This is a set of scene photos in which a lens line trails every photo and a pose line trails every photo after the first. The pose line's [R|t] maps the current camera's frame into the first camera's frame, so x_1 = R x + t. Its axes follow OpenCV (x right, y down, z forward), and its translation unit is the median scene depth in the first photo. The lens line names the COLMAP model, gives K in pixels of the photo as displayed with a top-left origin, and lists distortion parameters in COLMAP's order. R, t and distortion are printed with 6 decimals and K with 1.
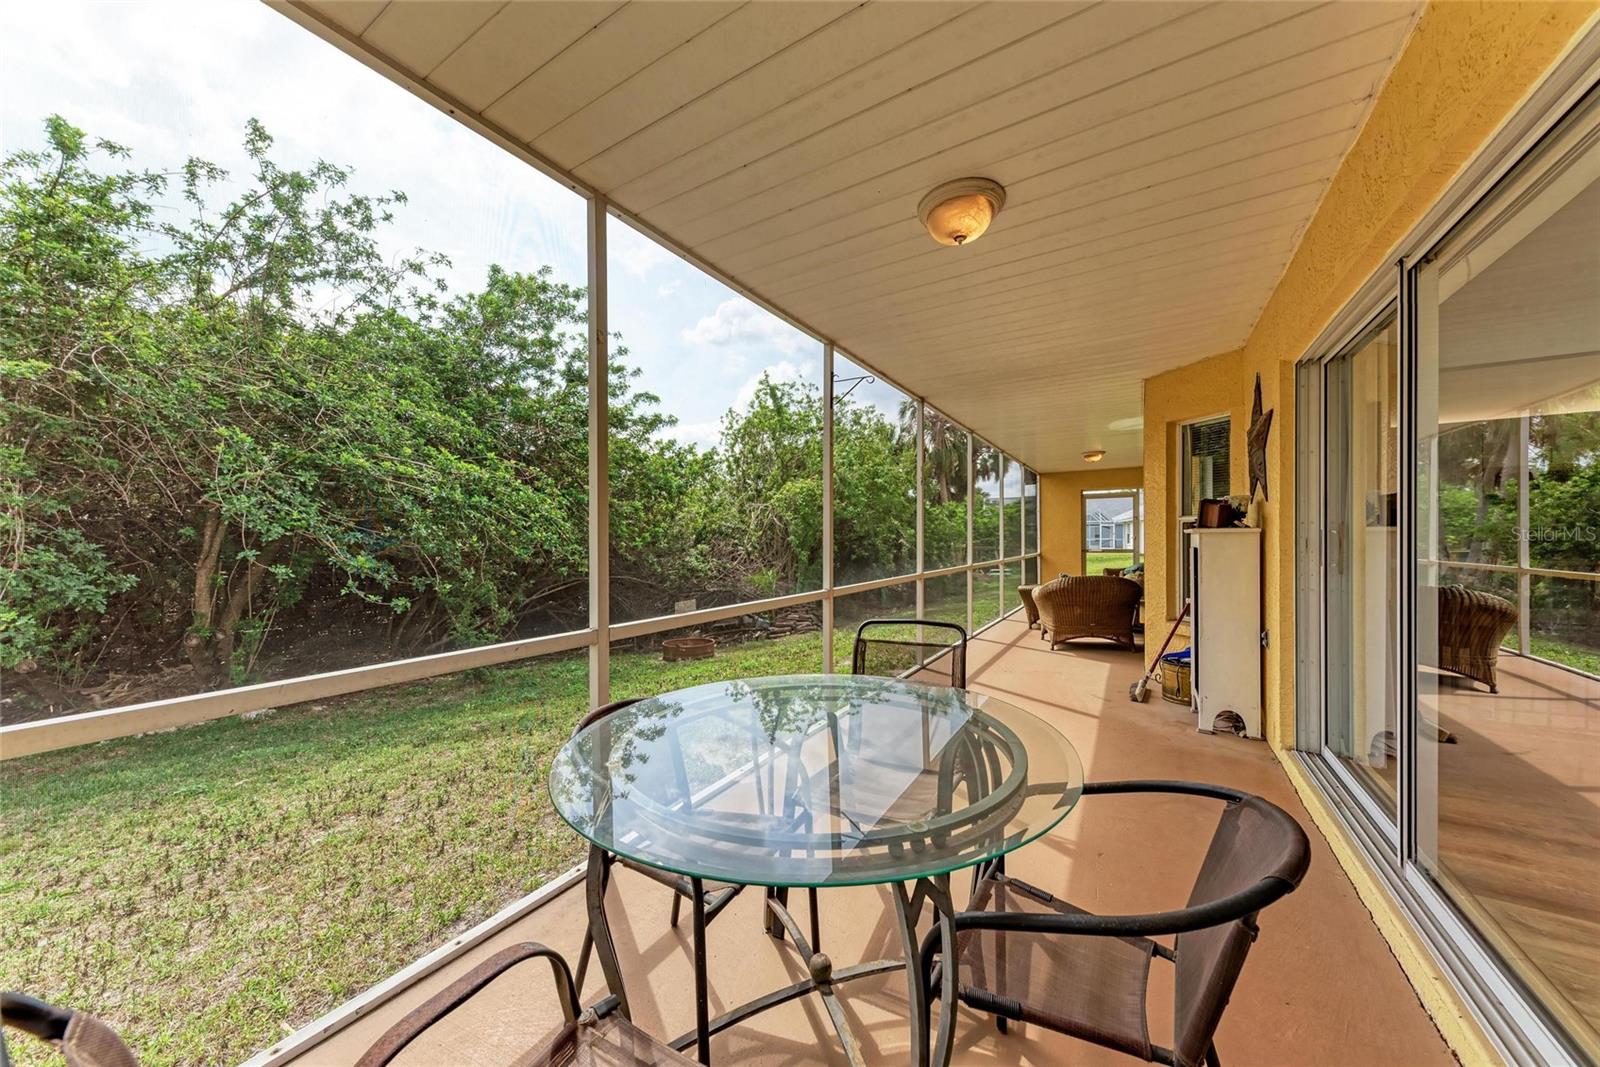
lens RADIAL K [[551.2, 0, 817.6], [0, 551.2, 538.5], [0, 0, 1]] dist [0.000007, 0.000015]
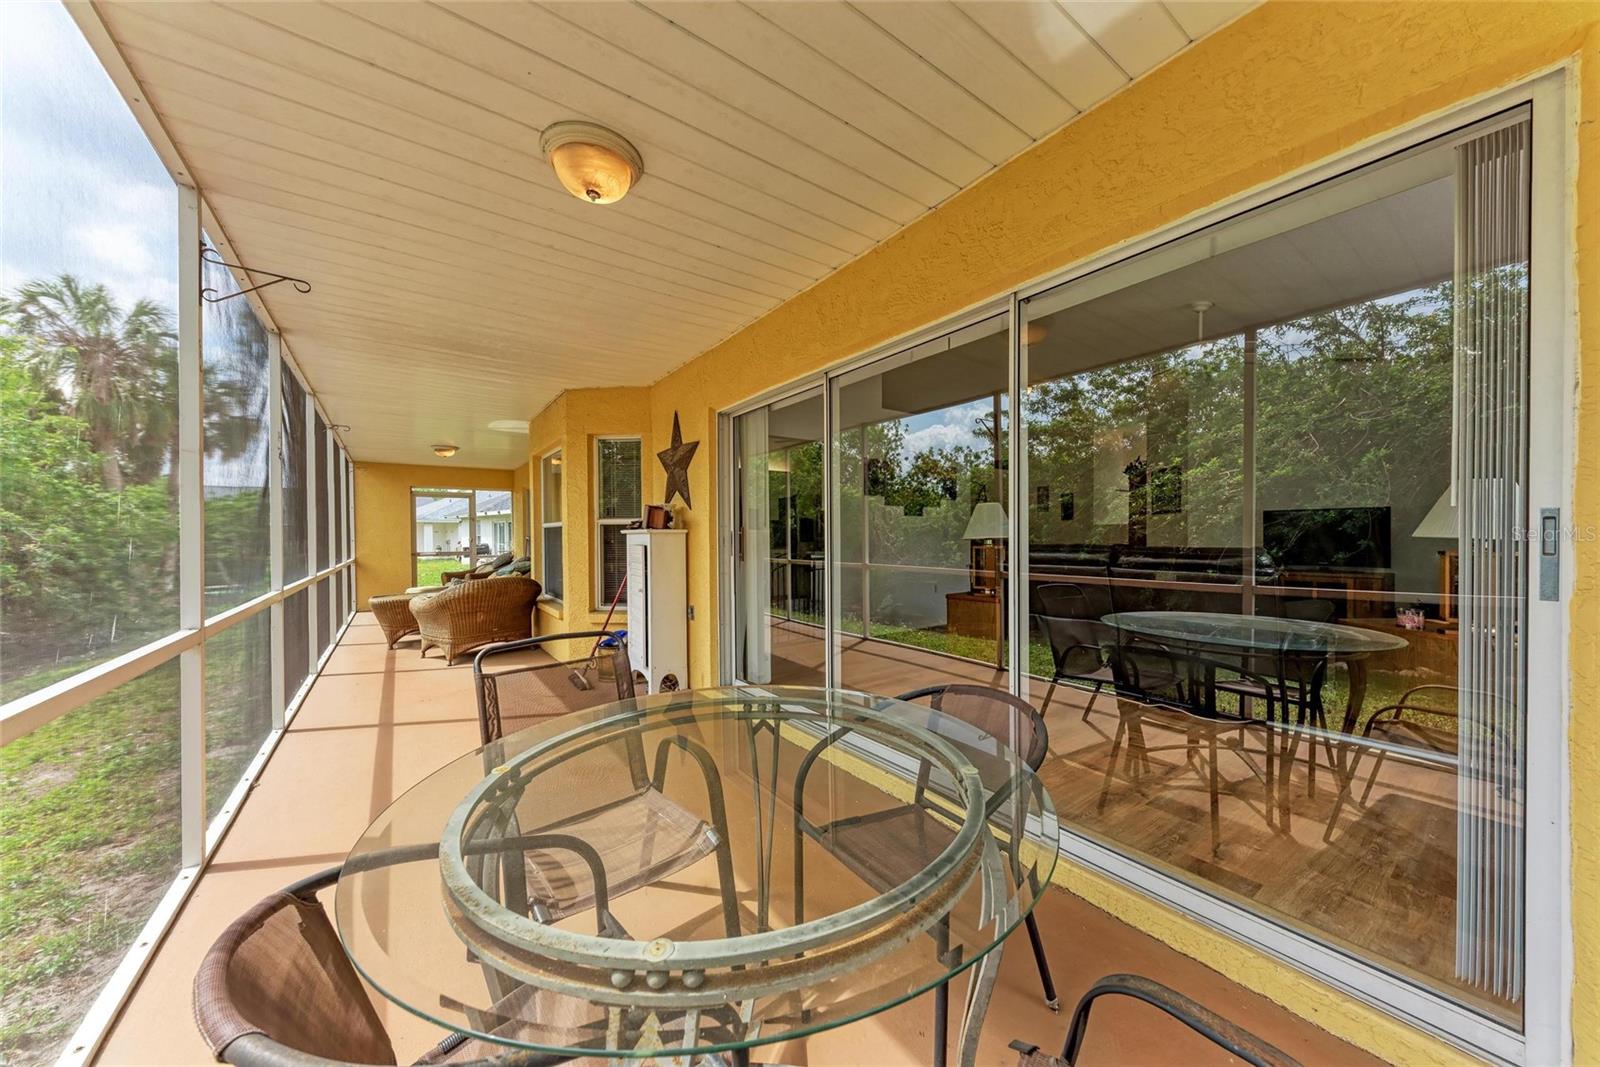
lens RADIAL K [[532.3, 0, 826.6], [0, 532.3, 544.8], [0, 0, 1]] dist [0.000515, -0.002834]
pose [[0.364306, -0.009524, 0.931231, -0.199302], [0.004486, 0.999954, 0.008471, 0.005557], [-0.931269, 0.001092, 0.364332, 0.169799]]
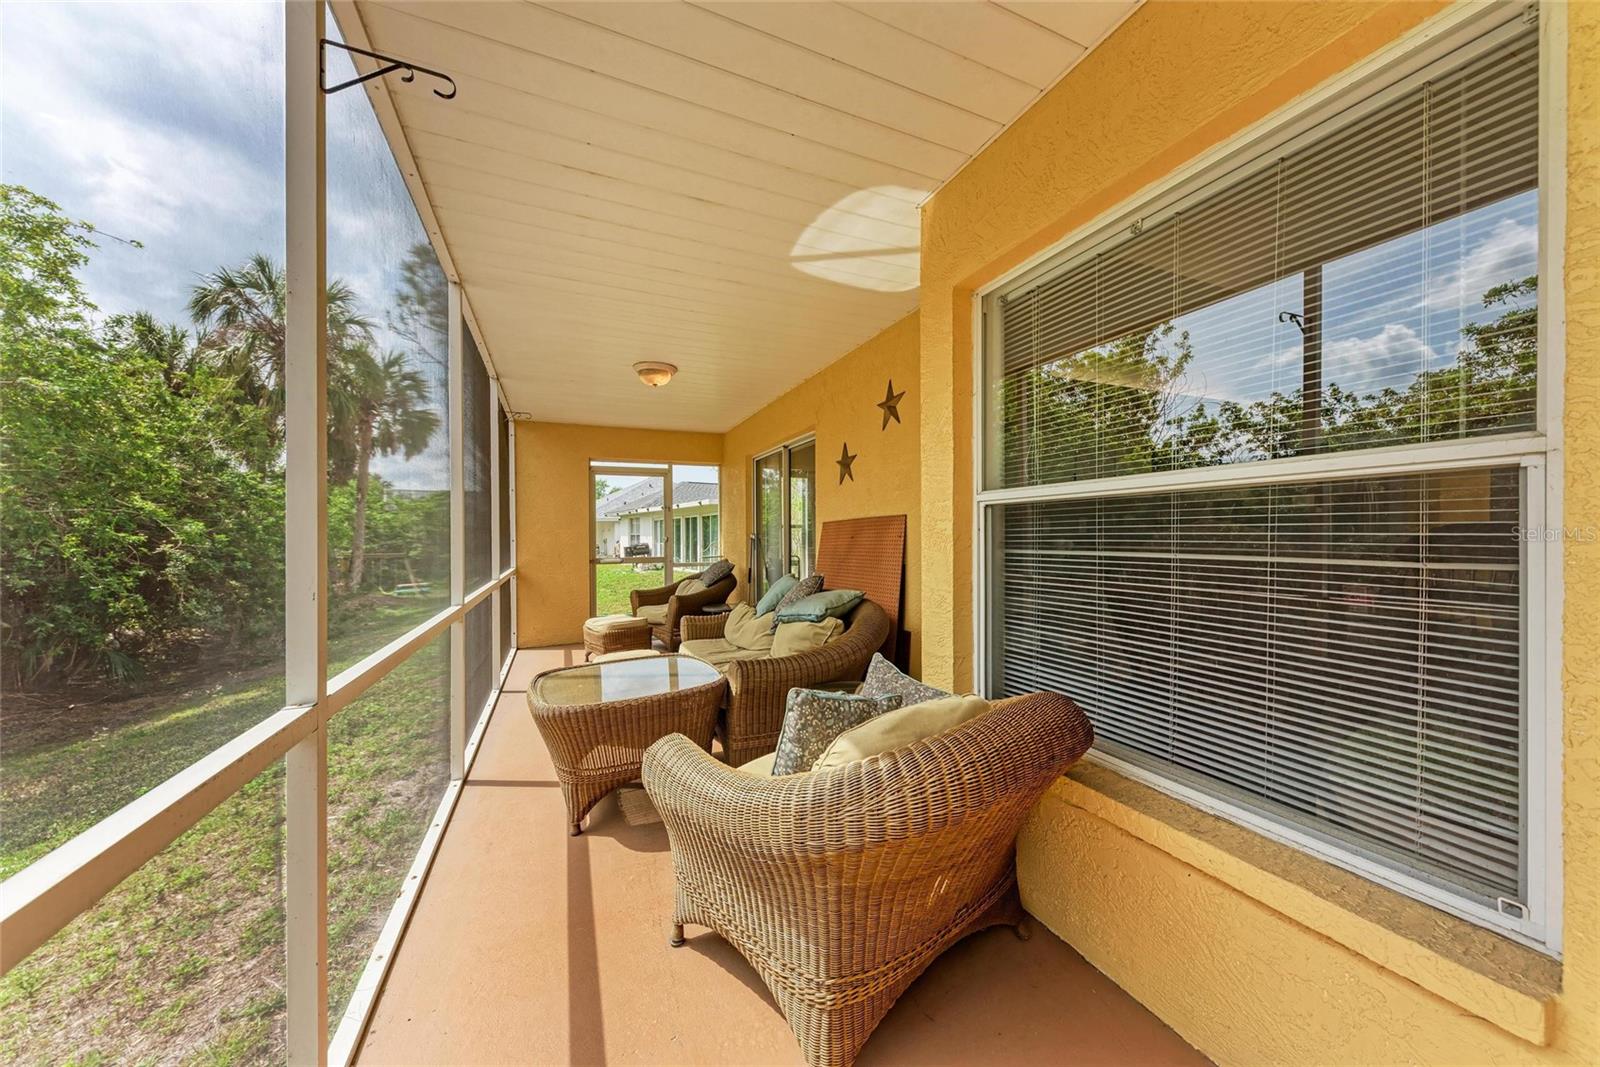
lens RADIAL K [[551.2, 0, 817.6], [0, 551.2, 538.5], [0, 0, 1]] dist [0.000007, 0.000015]
pose [[0.574607, 0.000699, 0.818429, 0.367856], [0.003118, 0.999991, -0.003044, 0.001139], [-0.818423, 0.004301, 0.574600, 1.229405]]
